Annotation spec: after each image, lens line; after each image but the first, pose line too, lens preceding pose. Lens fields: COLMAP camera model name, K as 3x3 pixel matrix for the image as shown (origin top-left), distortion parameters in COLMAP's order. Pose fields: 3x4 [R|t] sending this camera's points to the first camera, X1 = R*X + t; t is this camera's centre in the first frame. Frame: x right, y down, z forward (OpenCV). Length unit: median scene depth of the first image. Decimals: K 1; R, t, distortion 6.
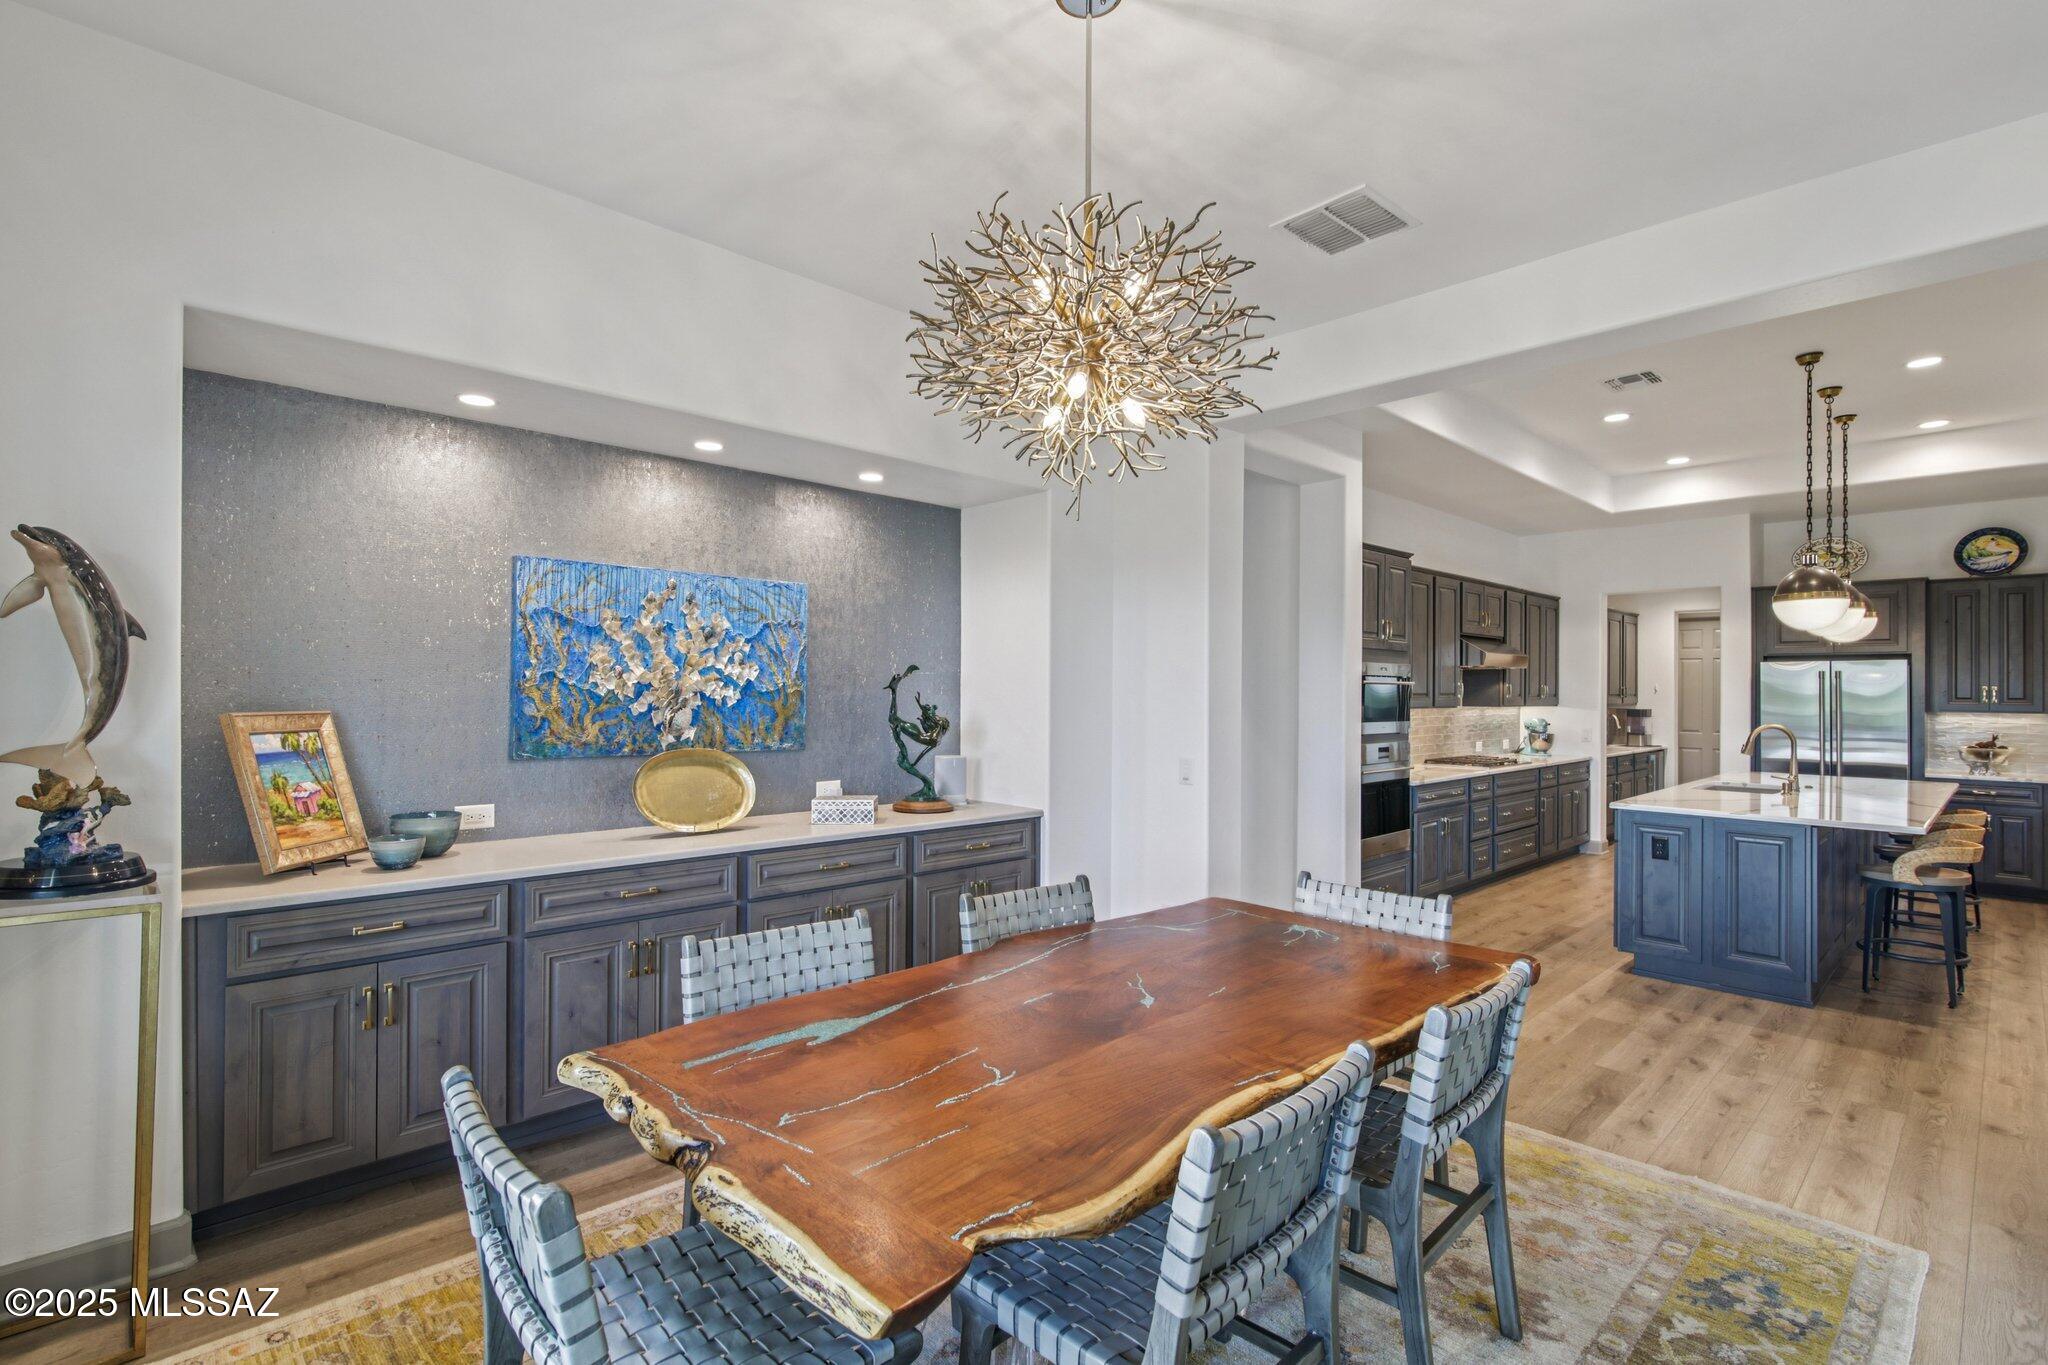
lens RADIAL K [[943.4, 0, 1041.1], [0, 943.4, 679.0], [0, 0, 1]] dist [-0.007716, 0.000748]
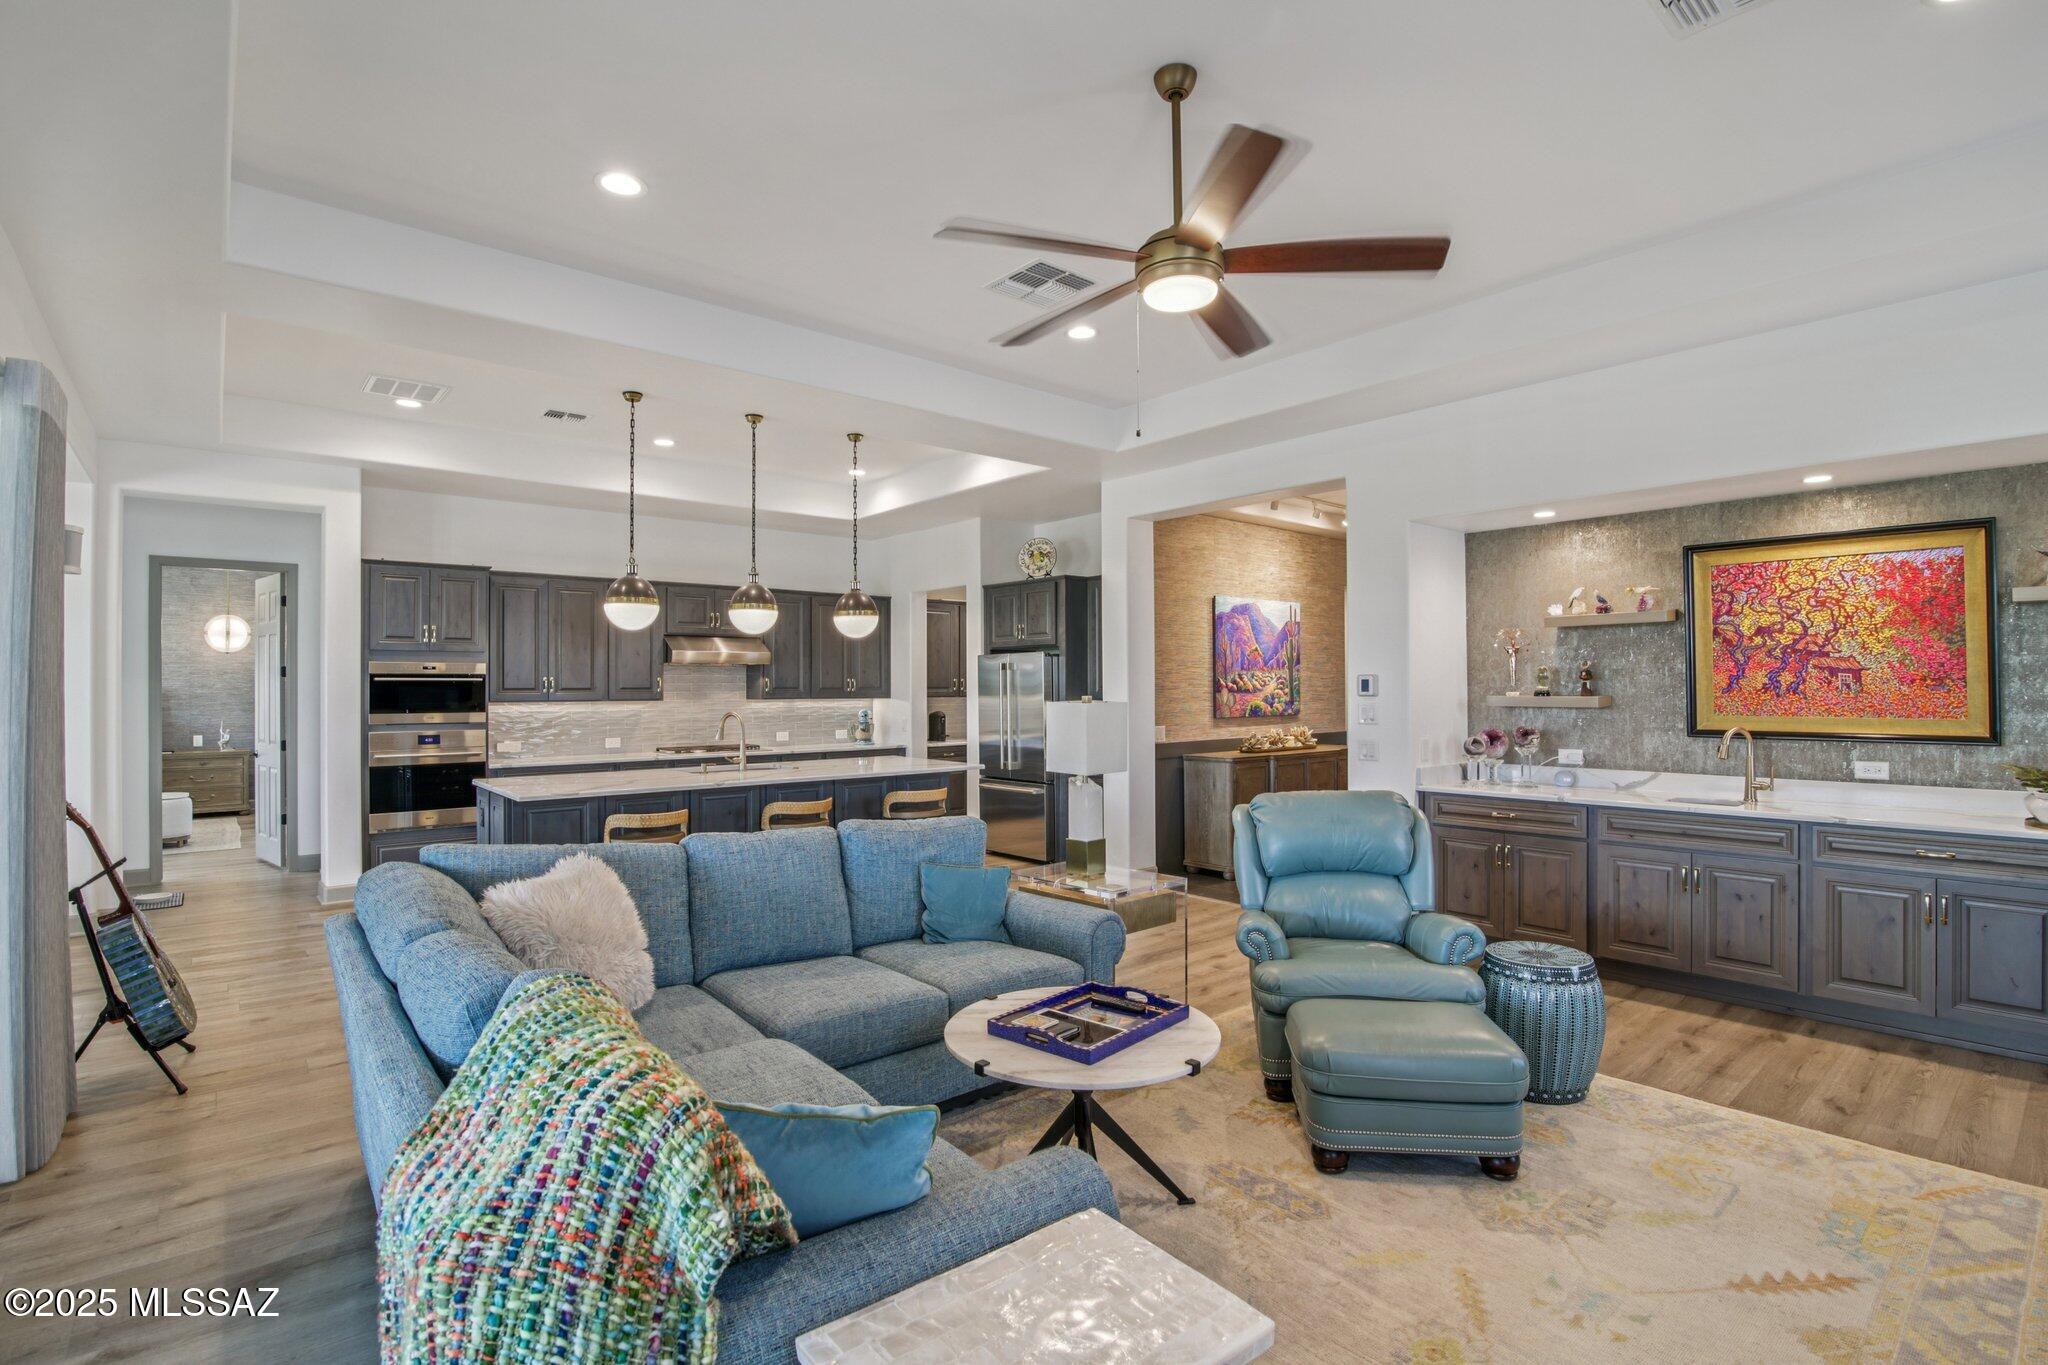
lens RADIAL K [[976.0, 0, 1022.0], [0, 976.0, 676.3], [0, 0, 1]] dist [-0.020140, -0.000641]
pose [[0.997753, -0.011221, -0.066049, 0.960393], [0.011187, 0.999937, -0.000879, 0.008058], [0.066054, 0.000138, 0.997816, -0.117801]]
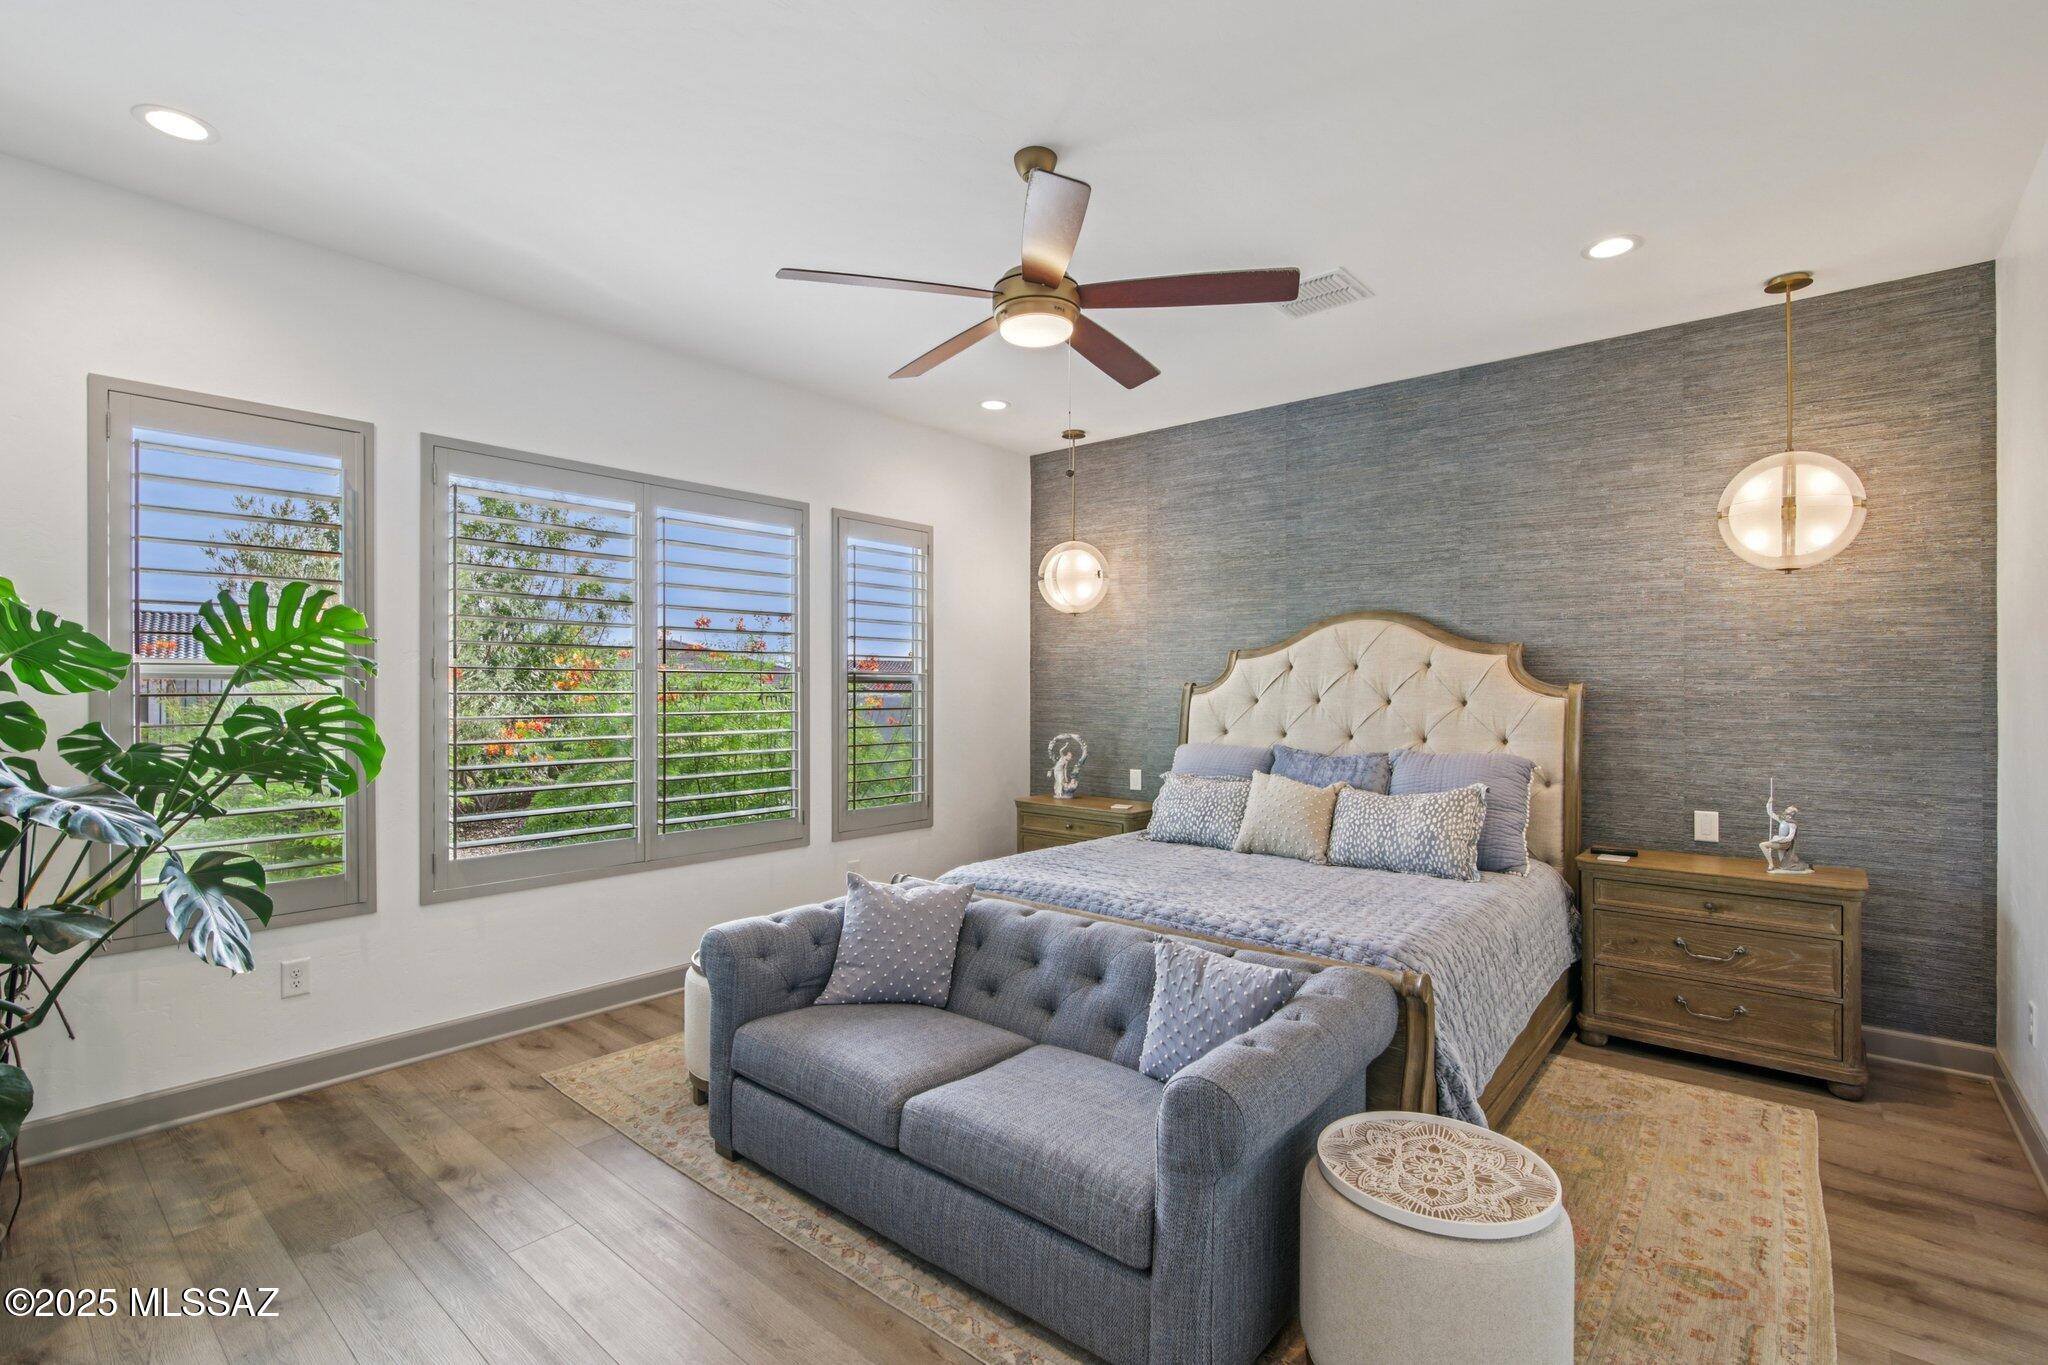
lens RADIAL K [[943.4, 0, 993.1], [0, 943.4, 692.2], [0, 0, 1]] dist [-0.007716, 0.000748]
pose [[0.090949, -0.006145, -0.995837, 0.019672], [0.014174, 0.999888, -0.004875, 0.015471], [0.995755, -0.013672, 0.091025, 0.898019]]
